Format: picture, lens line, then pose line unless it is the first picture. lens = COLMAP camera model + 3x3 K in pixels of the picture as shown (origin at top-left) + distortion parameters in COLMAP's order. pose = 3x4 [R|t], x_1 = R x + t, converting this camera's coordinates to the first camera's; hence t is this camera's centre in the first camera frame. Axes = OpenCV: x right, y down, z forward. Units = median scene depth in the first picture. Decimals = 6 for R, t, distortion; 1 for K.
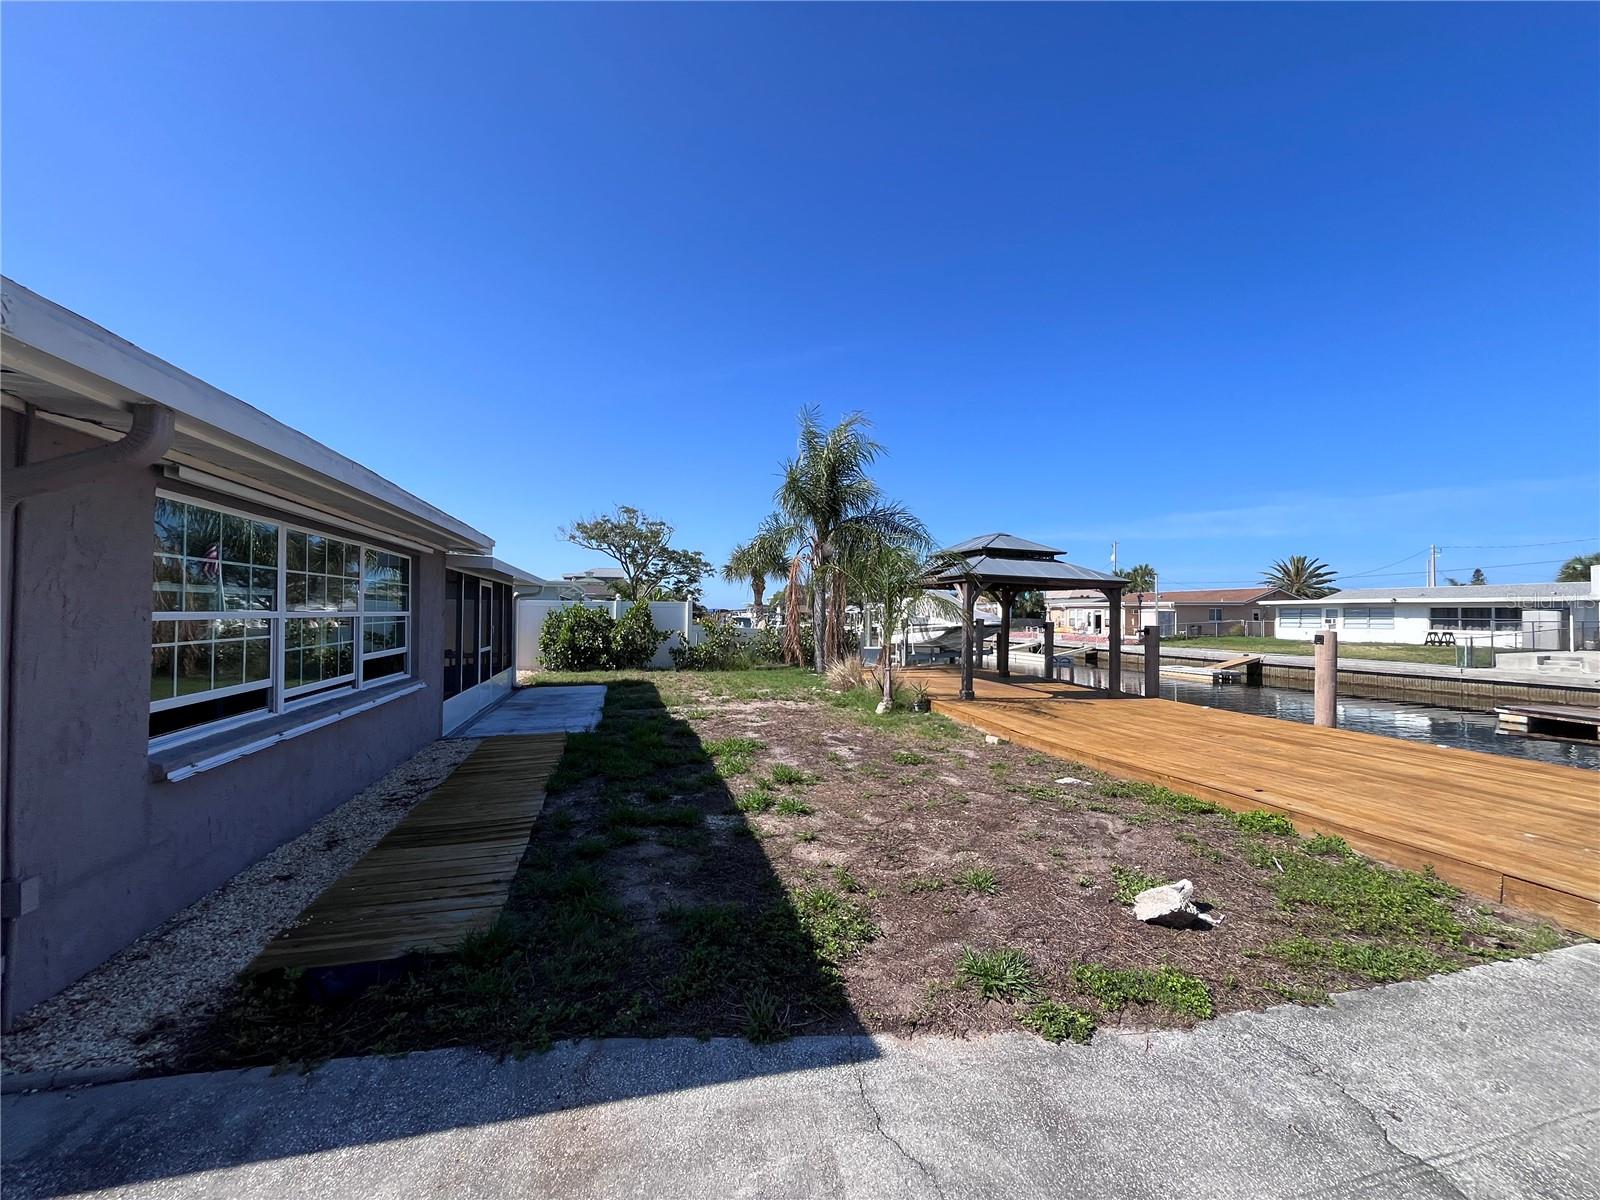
lens RADIAL K [[646.6, 0, 802.7], [0, 646.6, 604.7], [0, 0, 1]] dist [-0.003648, 0.000005]
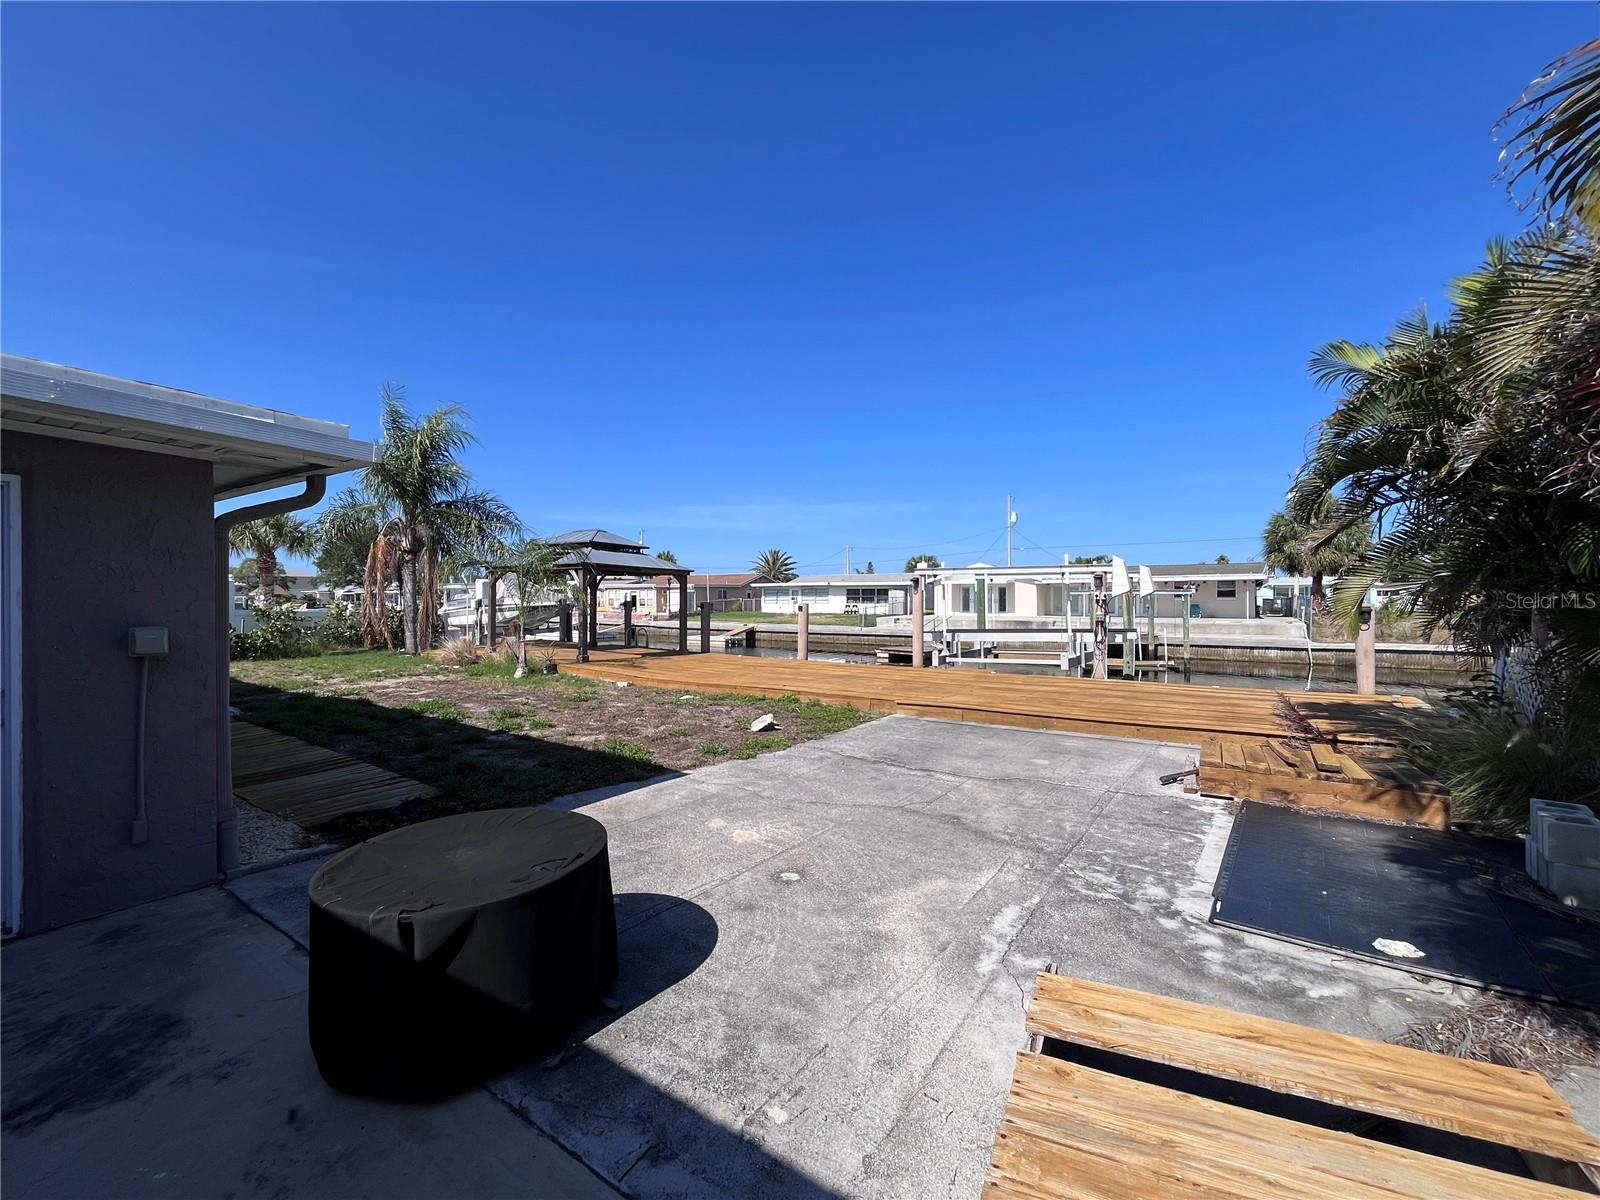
lens RADIAL K [[646.6, 0, 801.5], [0, 646.6, 598.5], [0, 0, 1]] dist [-0.003648, 0.000005]
pose [[0.762772, -0.009921, 0.646591, -0.084039], [-0.003129, 0.999814, 0.019031, -0.000990], [-0.646660, -0.016539, 0.762599, -0.084049]]
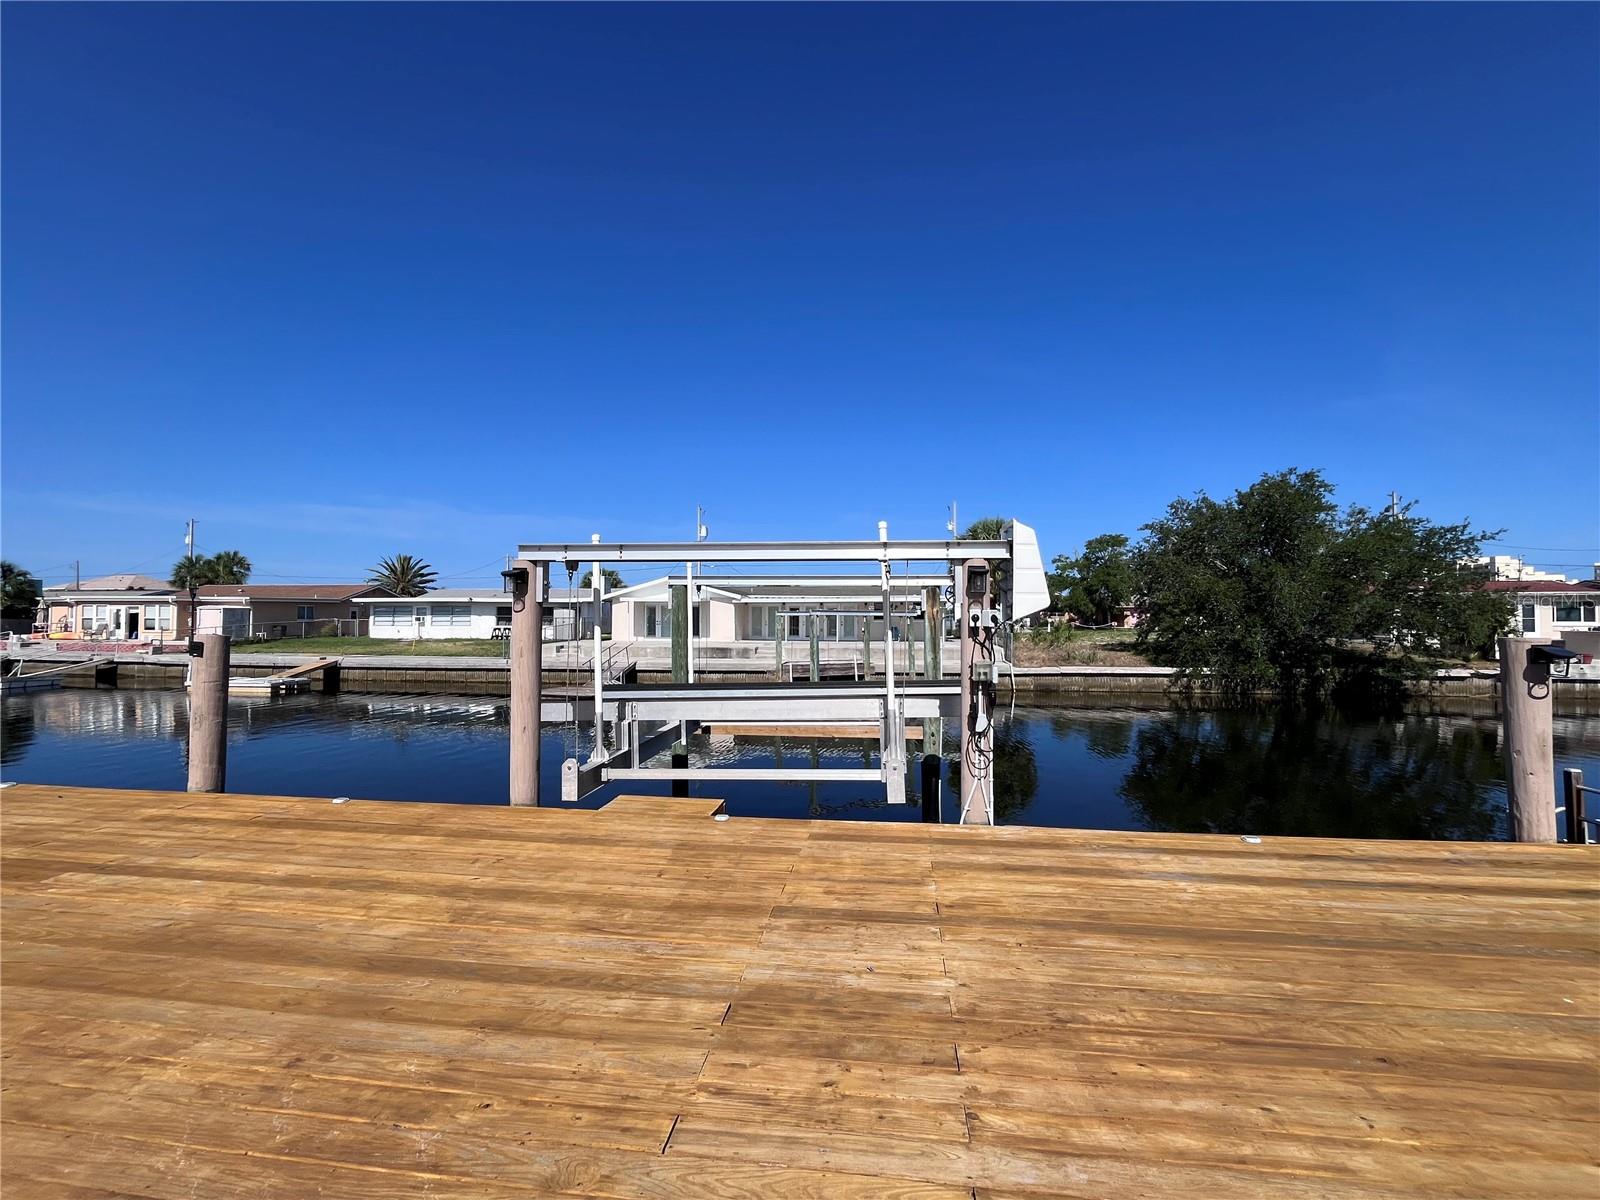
lens RADIAL K [[646.6, 0, 801.1], [0, 646.6, 604.4], [0, 0, 1]] dist [-0.003648, 0.000005]
pose [[0.381537, 0.012586, 0.924268, 0.134539], [-0.014094, 0.999870, -0.007797, 0.002403], [-0.924246, -0.010052, 0.381664, 0.071062]]
